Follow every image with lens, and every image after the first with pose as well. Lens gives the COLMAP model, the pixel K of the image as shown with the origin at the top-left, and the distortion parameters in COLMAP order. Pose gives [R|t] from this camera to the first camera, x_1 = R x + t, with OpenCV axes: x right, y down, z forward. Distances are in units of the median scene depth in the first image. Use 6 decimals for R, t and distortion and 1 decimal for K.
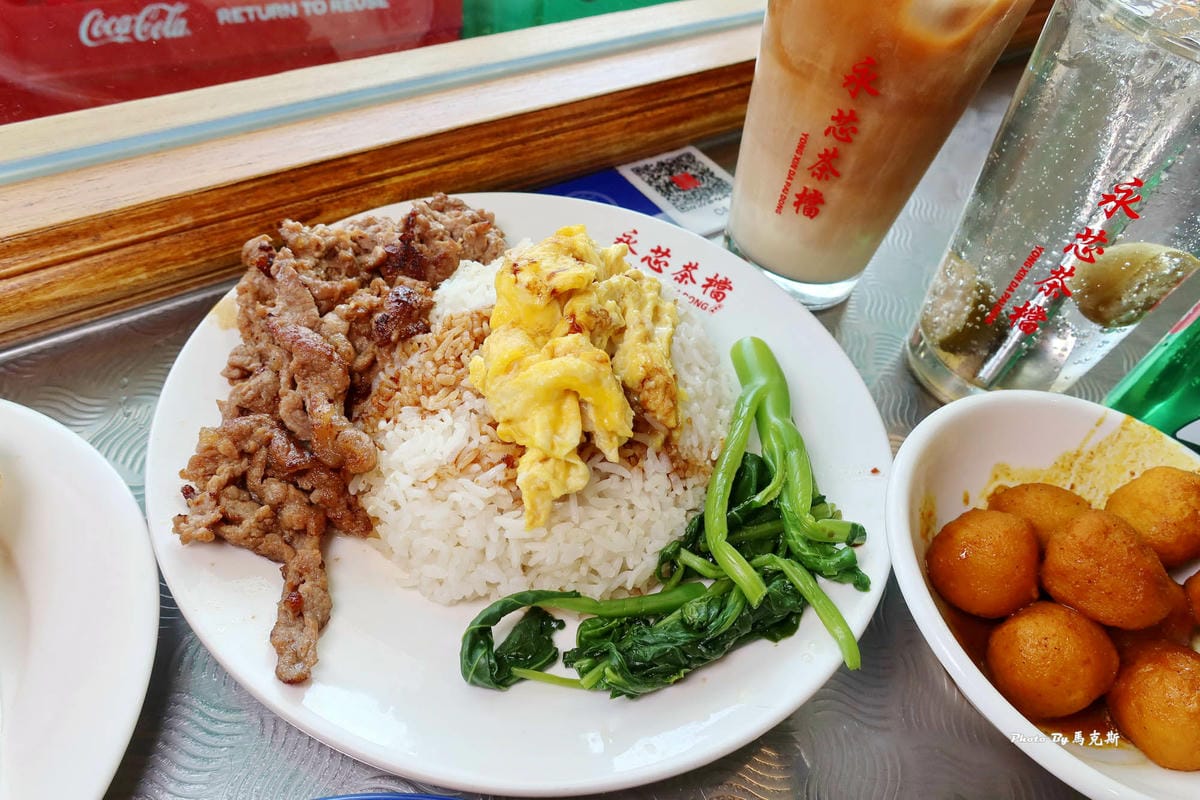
lens RADIAL K [[761.9, 0, 582.4], [0, 761.9, 369.2], [0, 0, 1]] dist [-0.004990, -0.003266]
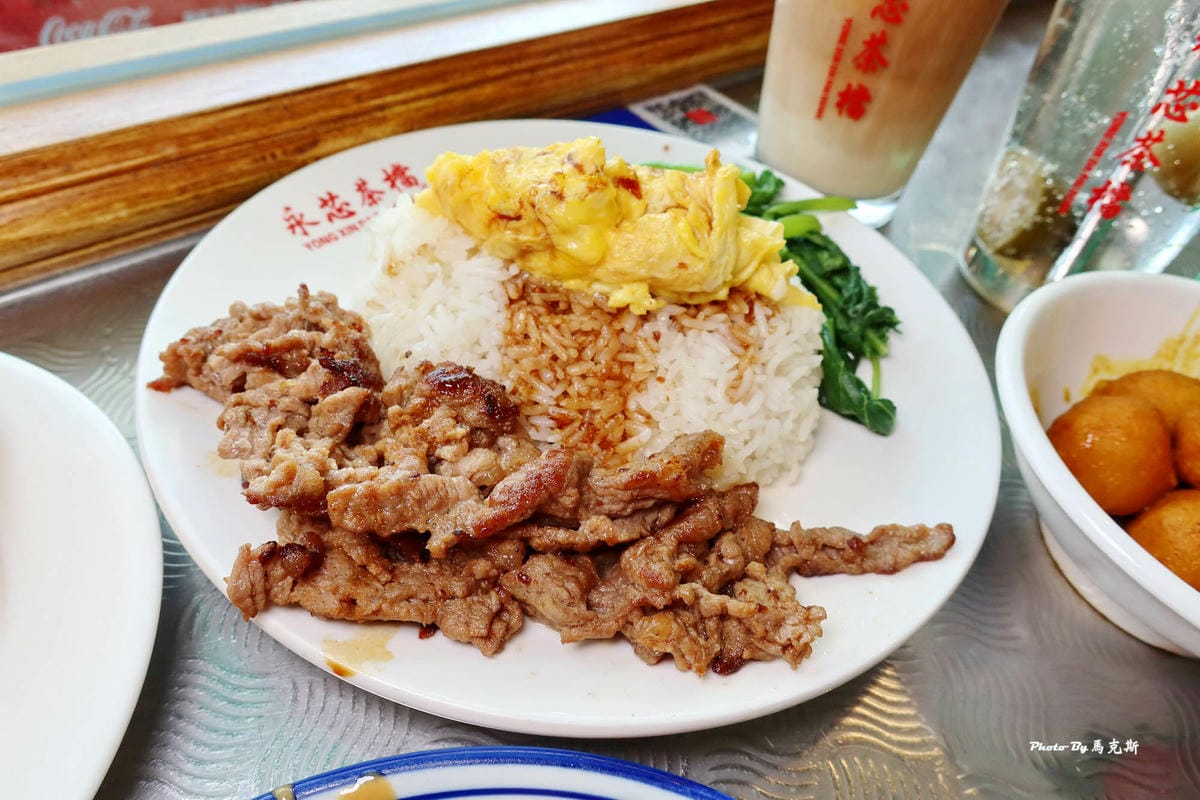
lens RADIAL K [[761.9, 0, 582.4], [0, 761.9, 369.2], [0, 0, 1]] dist [-0.004990, -0.003266]
pose [[0.997696, -0.063424, 0.024082, -0.075259], [0.064162, 0.997452, -0.031194, 0.118178], [-0.022042, 0.032667, 0.999223, 0.107208]]
